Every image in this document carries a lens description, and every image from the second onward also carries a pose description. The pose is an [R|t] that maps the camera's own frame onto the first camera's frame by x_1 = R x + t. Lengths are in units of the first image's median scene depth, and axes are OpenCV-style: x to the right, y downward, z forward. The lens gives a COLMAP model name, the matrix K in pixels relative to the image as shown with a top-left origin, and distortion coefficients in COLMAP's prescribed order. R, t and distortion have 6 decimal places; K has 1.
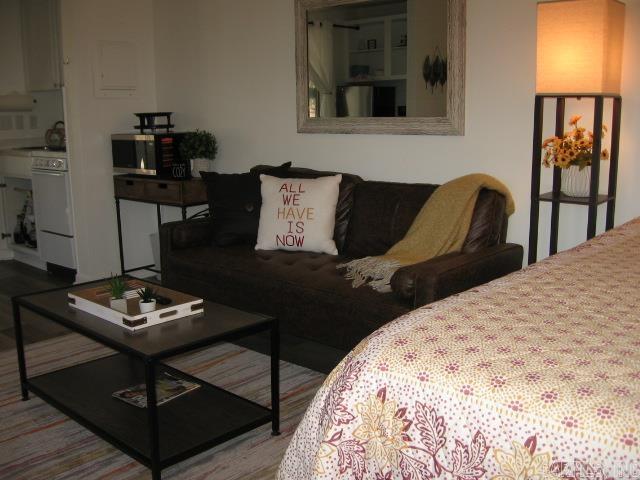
lens RADIAL K [[671.2, 0, 320.0], [0, 671.2, 240.0], [0, 0, 1]] dist [-0.129990, 0.054249]
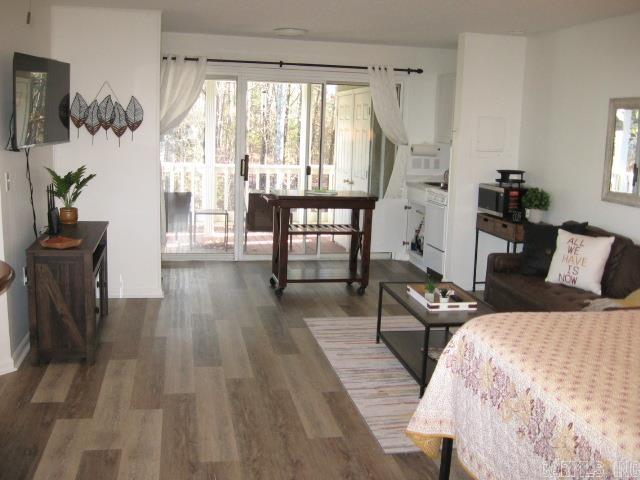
lens RADIAL K [[671.2, 0, 320.0], [0, 671.2, 240.0], [0, 0, 1]] dist [-0.129990, 0.054249]
pose [[0.797906, 0.137535, -0.586882, 0.343558], [-0.152113, 0.988053, 0.024742, -0.034769], [0.583274, 0.069531, 0.809294, -0.431427]]
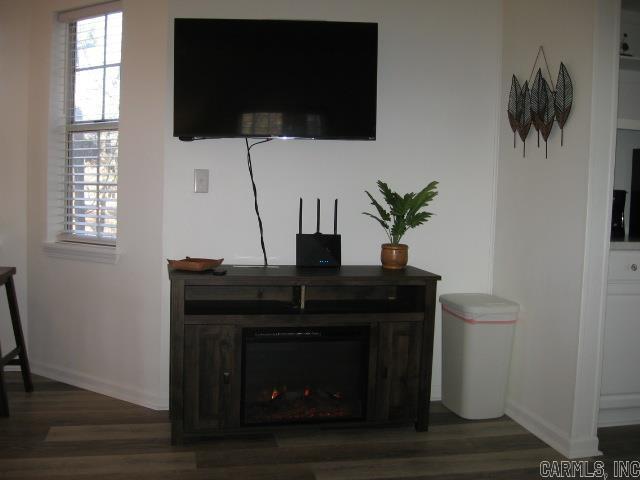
lens RADIAL K [[671.2, 0, 320.0], [0, 671.2, 240.0], [0, 0, 1]] dist [-0.129990, 0.054249]
pose [[-0.587139, 0.052469, -0.807784, -0.124632], [-0.174204, 0.966326, 0.189387, -0.155450], [0.790520, 0.251916, -0.558227, 0.892076]]
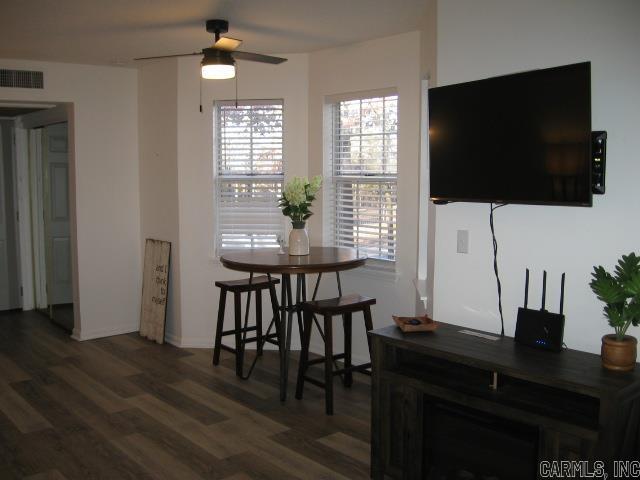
lens RADIAL K [[671.2, 0, 320.0], [0, 671.2, 240.0], [0, 0, 1]] dist [-0.129990, 0.054249]
pose [[-0.988871, -0.002957, 0.148743, -0.753204], [0.039908, 0.957886, 0.284360, -0.317895], [-0.143320, 0.287132, -0.947109, 1.159961]]
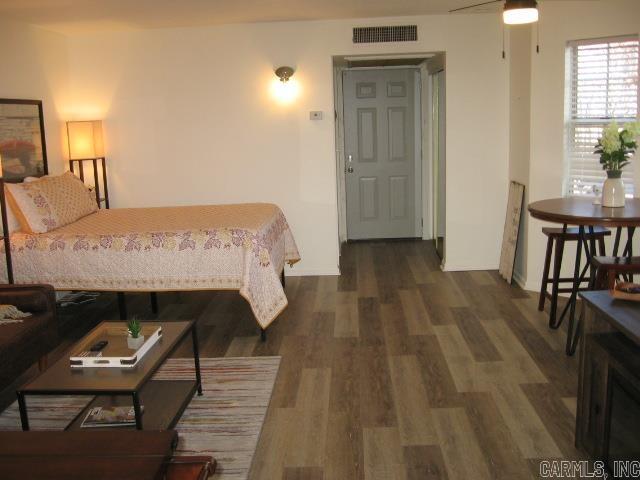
lens RADIAL K [[671.2, 0, 320.0], [0, 671.2, 240.0], [0, 0, 1]] dist [-0.129990, 0.054249]
pose [[-0.626719, -0.111605, 0.771212, -1.126975], [0.185516, 0.939866, 0.286769, -0.300396], [-0.756840, 0.322796, -0.568327, 1.023250]]
